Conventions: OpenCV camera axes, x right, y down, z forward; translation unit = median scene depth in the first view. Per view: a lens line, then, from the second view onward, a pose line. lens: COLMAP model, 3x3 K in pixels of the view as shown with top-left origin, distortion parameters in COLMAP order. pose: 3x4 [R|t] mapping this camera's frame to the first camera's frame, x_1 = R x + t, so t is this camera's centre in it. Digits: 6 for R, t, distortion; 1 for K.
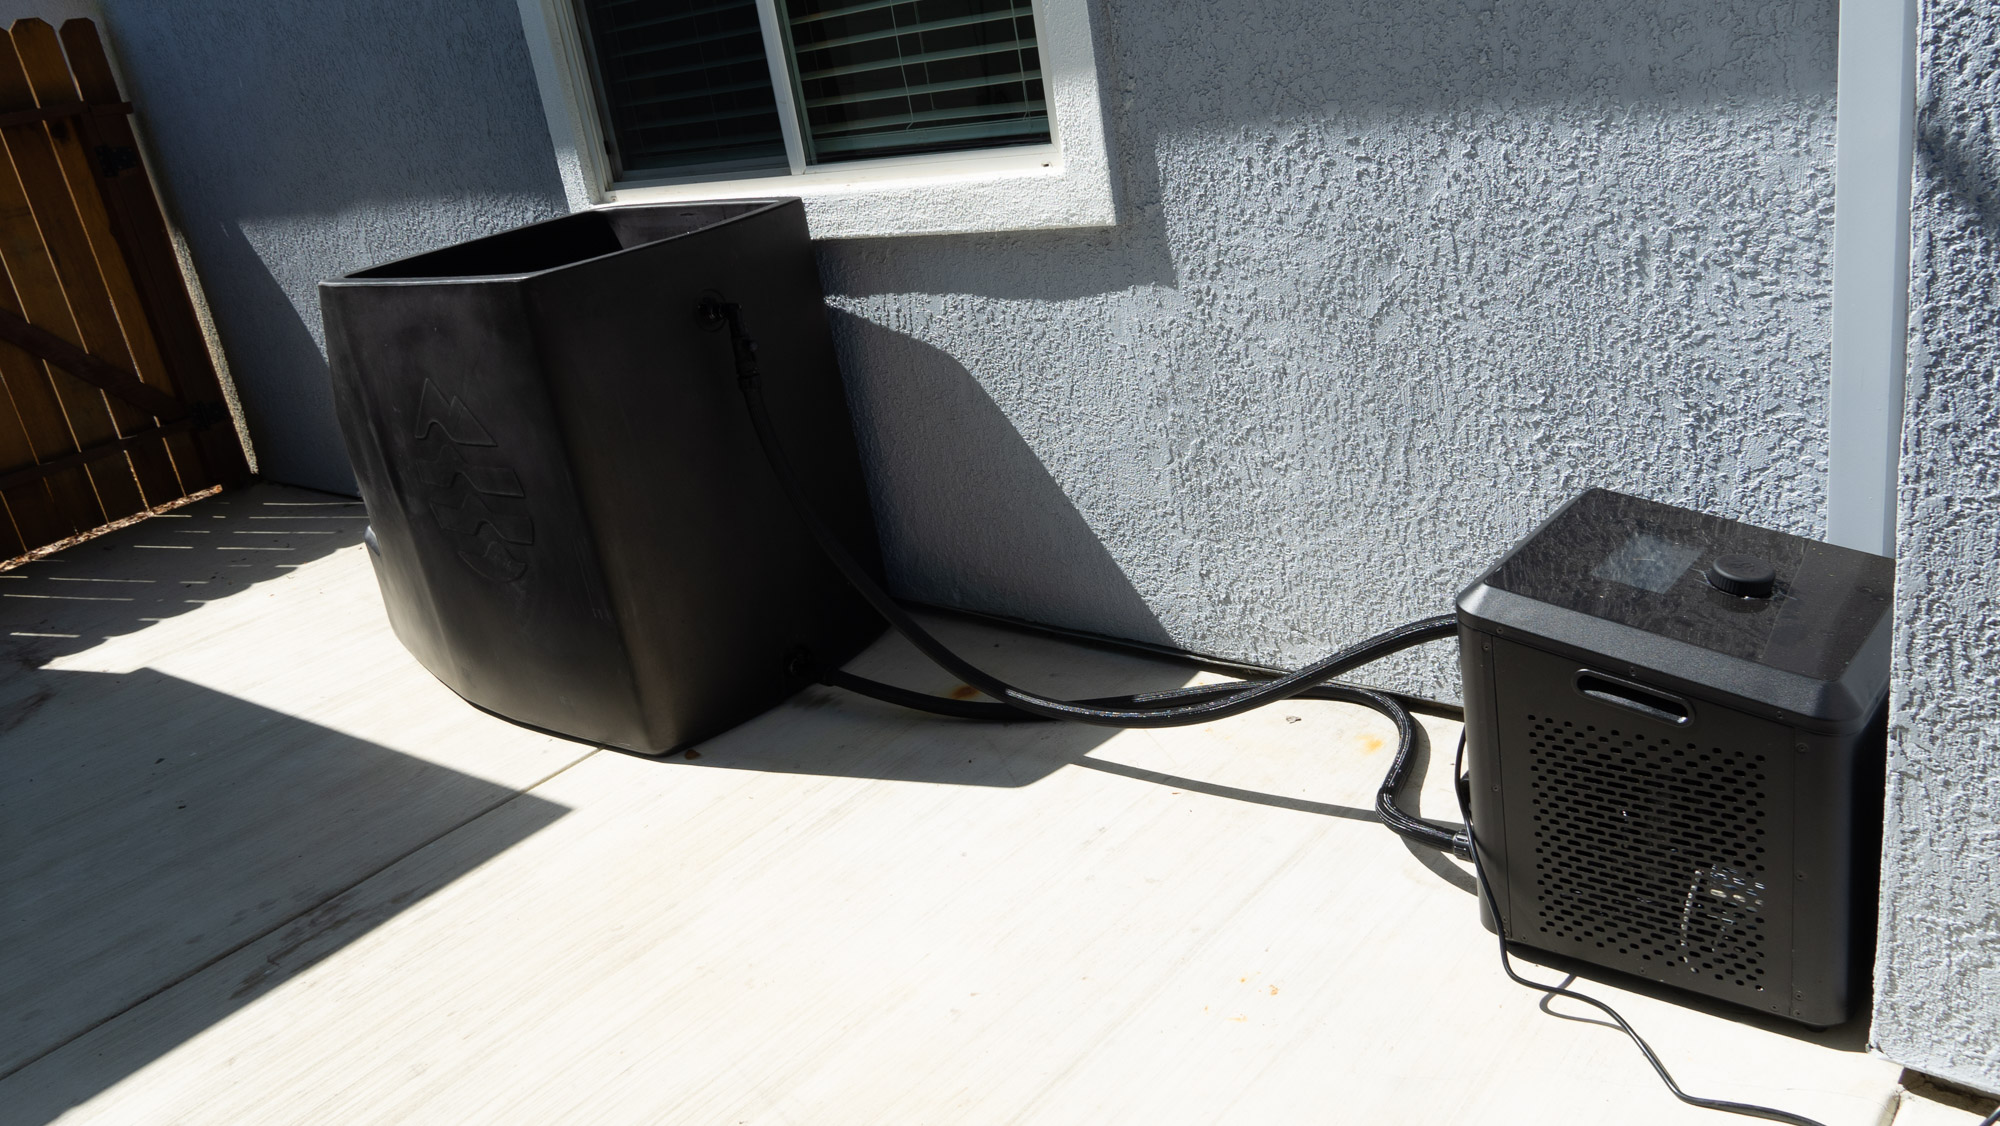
lens RADIAL K [[1515.6, 0, 1000.0], [0, 1515.6, 563.0], [0, 0, 1]] dist [-0.003031, -0.006318]
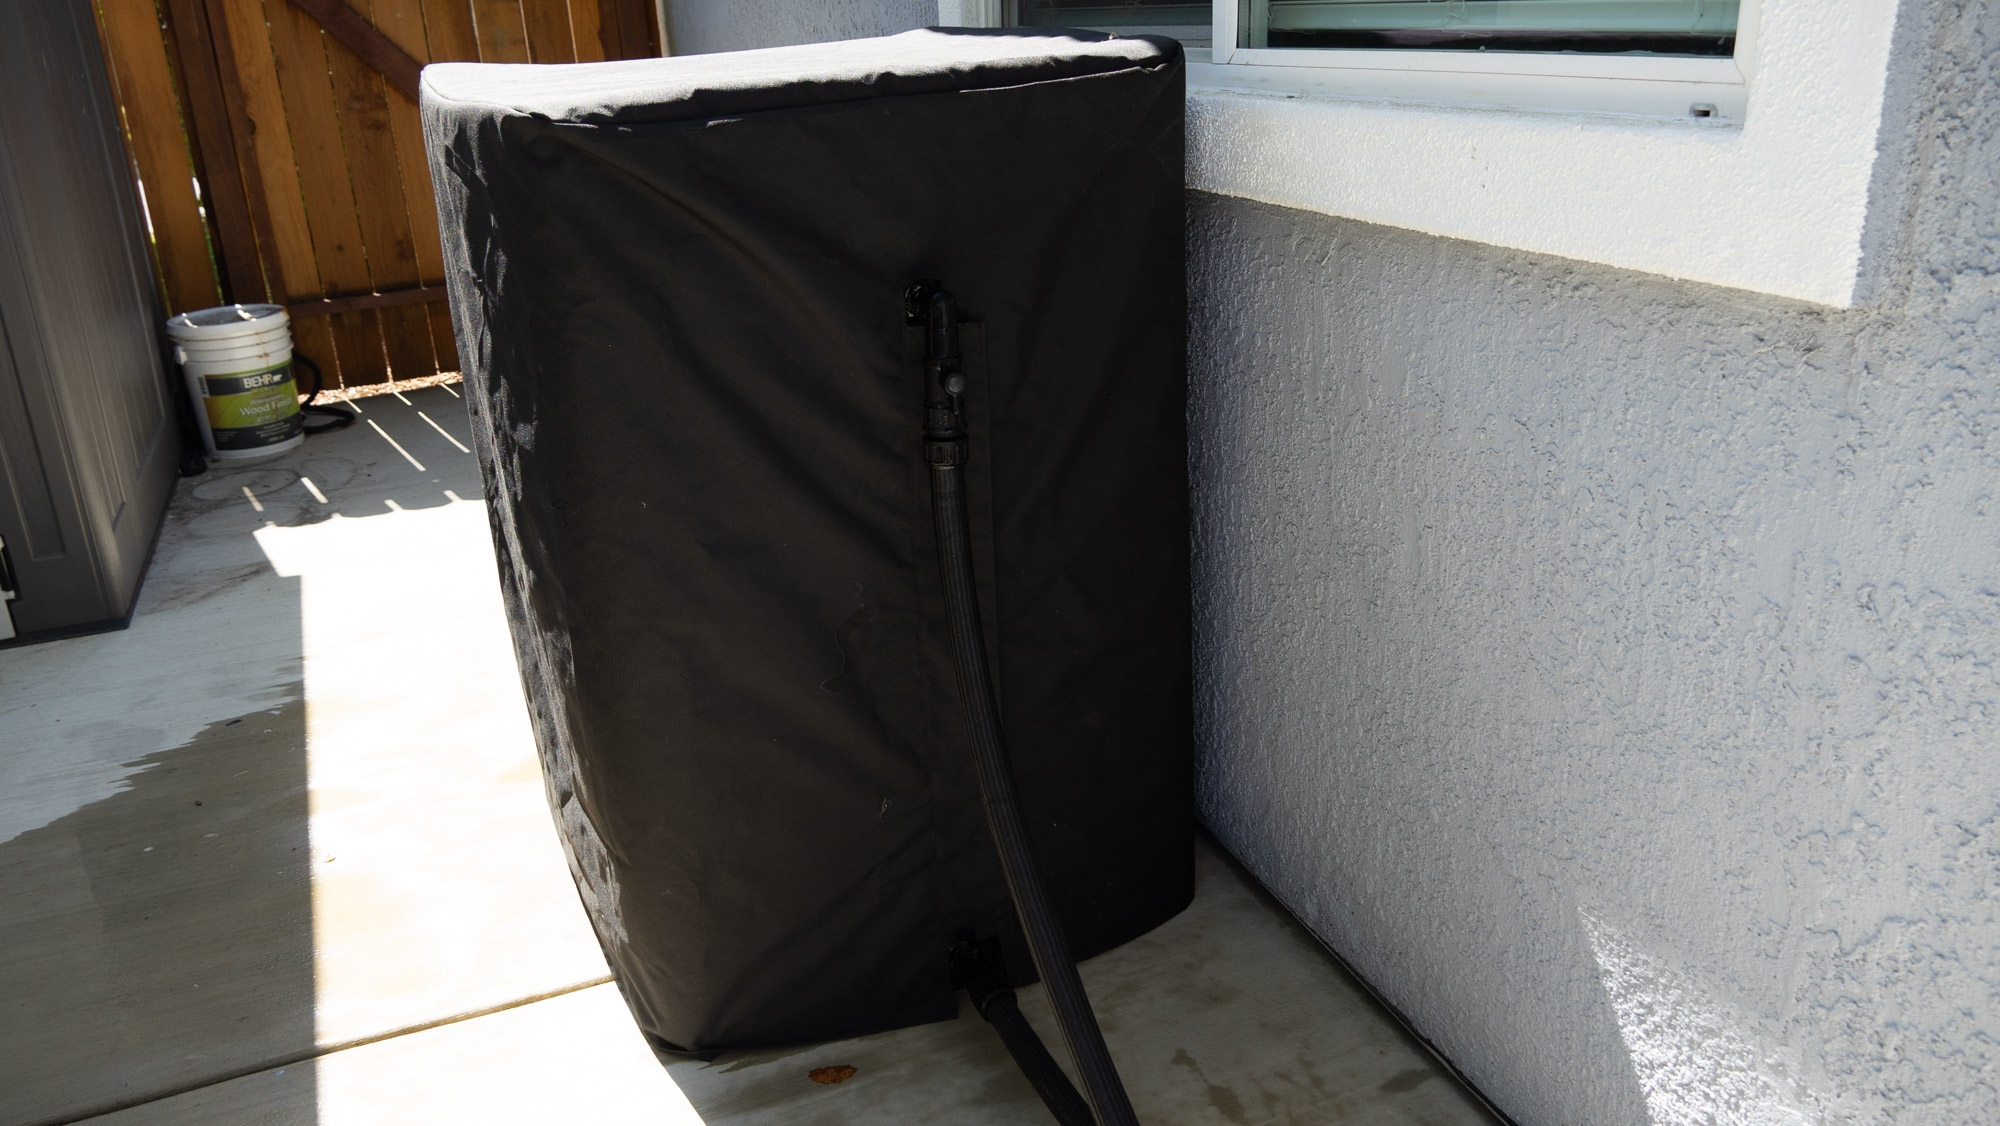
lens RADIAL K [[1495.2, 0, 1000.0], [0, 1495.2, 563.0], [0, 0, 1]] dist [-0.026149, -0.004906]
pose [[0.885355, 0.273278, -0.376119, 0.038680], [-0.252641, 0.961931, 0.104216, -0.124528], [0.390281, 0.002755, 0.920692, 0.495275]]
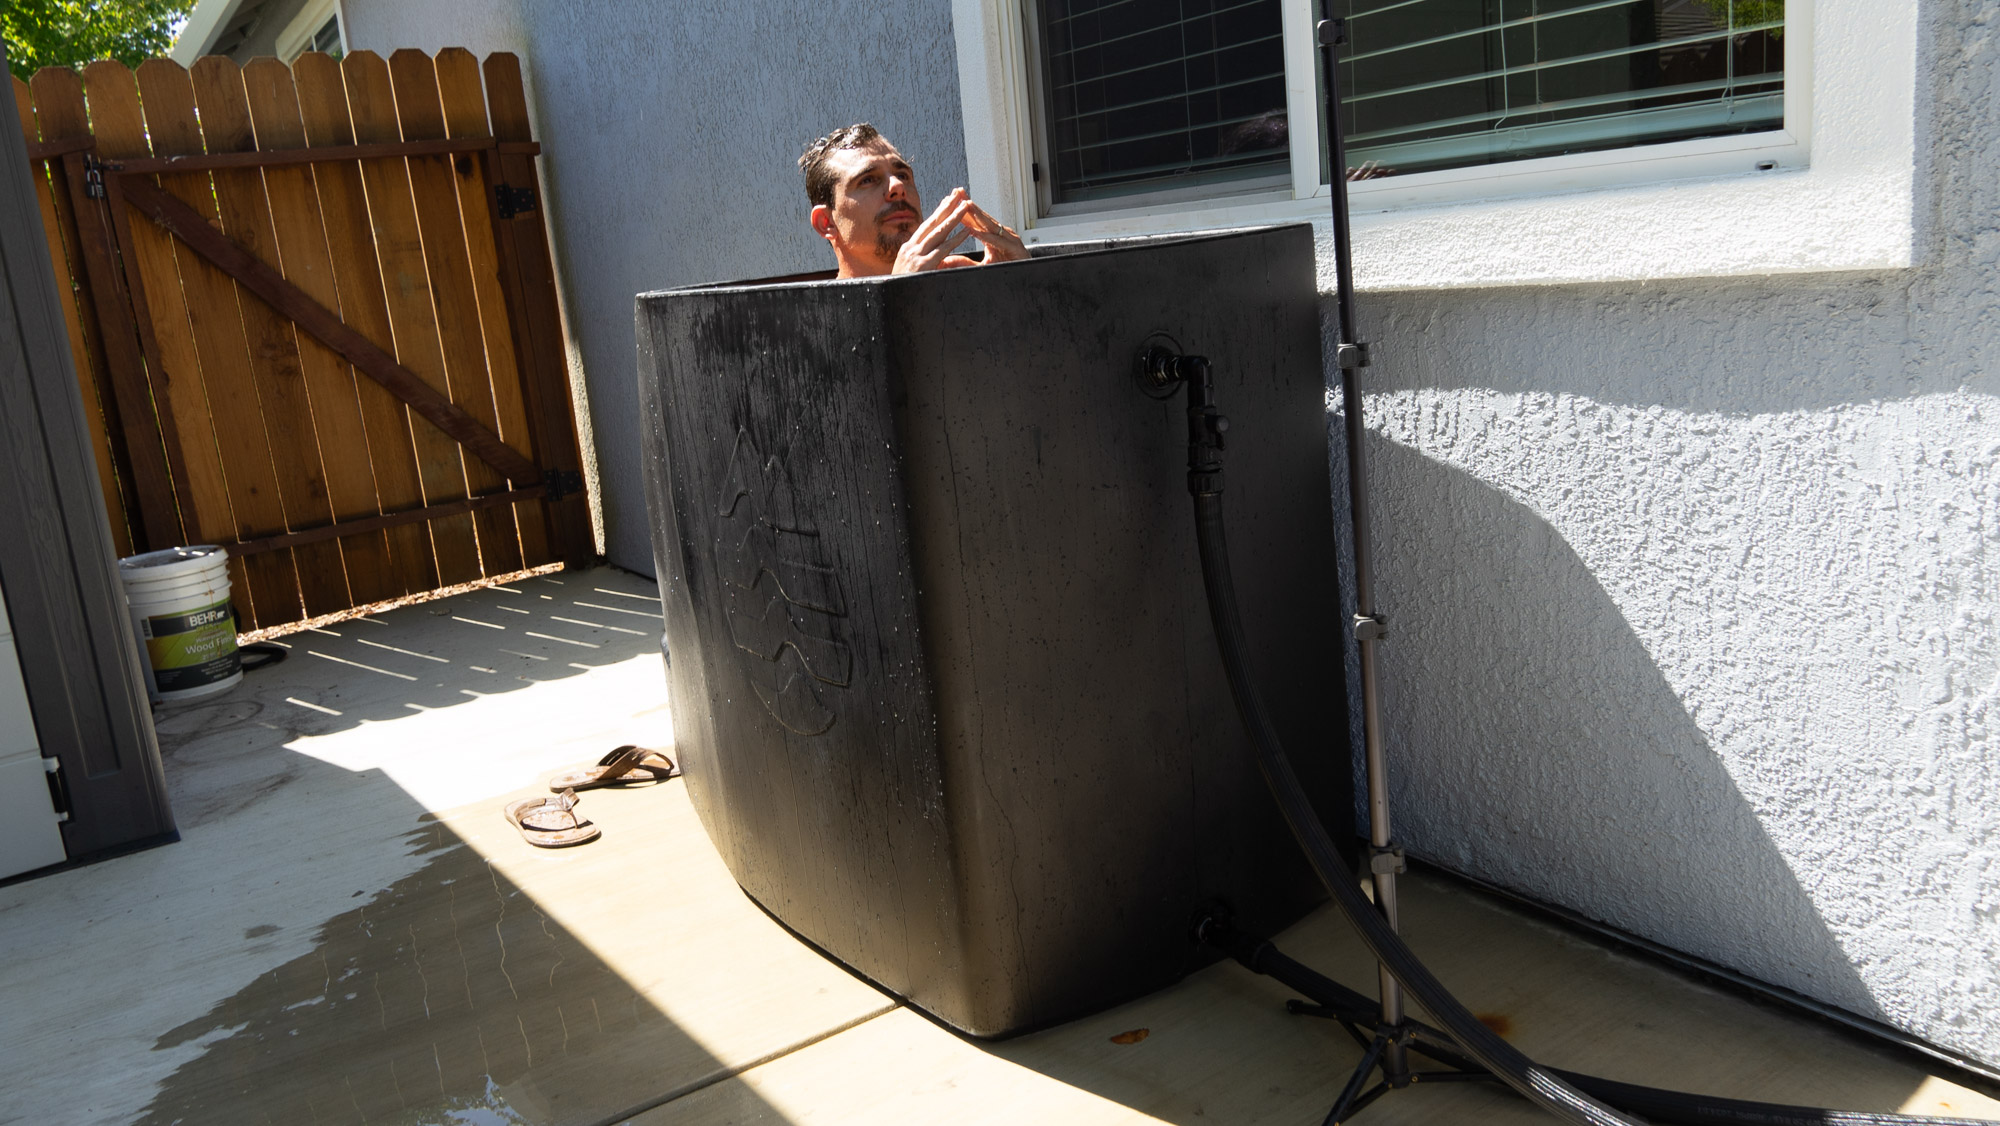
lens RADIAL K [[1495.2, 0, 1000.0], [0, 1495.2, 563.0], [0, 0, 1]] dist [-0.026149, -0.004906]
pose [[0.963215, 0.119727, -0.240586, -0.083914], [-0.144942, 0.985344, -0.089938, -0.015158], [0.226292, 0.121501, 0.966452, 0.339952]]
